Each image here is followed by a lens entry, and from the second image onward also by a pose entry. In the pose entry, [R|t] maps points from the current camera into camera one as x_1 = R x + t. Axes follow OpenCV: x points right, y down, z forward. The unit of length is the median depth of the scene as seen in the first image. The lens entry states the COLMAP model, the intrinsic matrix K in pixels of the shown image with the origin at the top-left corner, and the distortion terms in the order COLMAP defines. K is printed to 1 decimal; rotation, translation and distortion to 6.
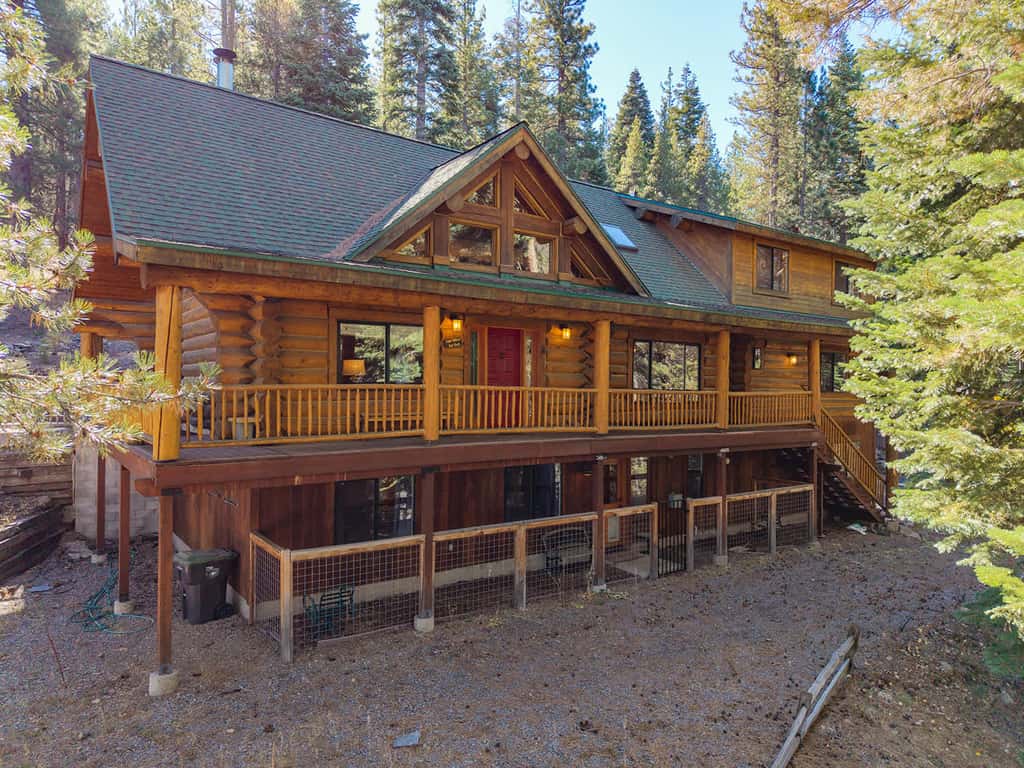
lens RADIAL K [[664.7, 0, 512.0], [0, 664.7, 384.0], [0, 0, 1]] dist [0.002154, 0.000628]
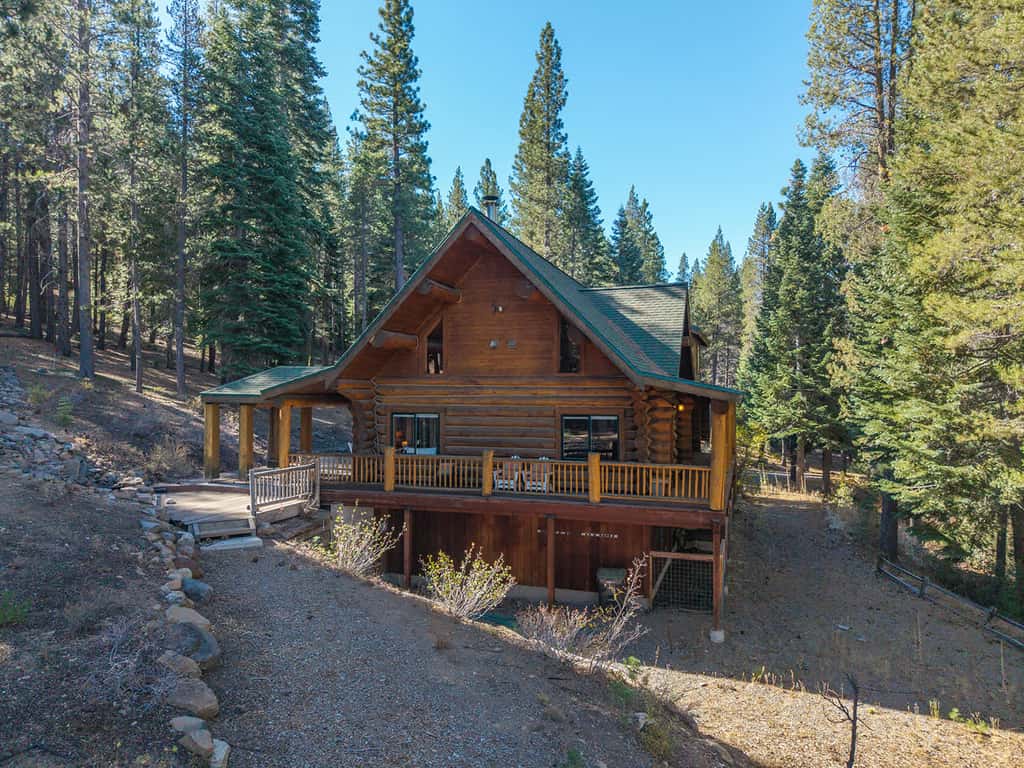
lens RADIAL K [[688.6, 0, 512.0], [0, 688.6, 384.0], [0, 0, 1]] dist [0.049166, -0.045045]
pose [[0.806686, -0.010562, 0.590886, -0.467831], [0.017885, 0.999819, -0.006546, -0.049070], [-0.590710, 0.015848, 0.806728, -0.042700]]
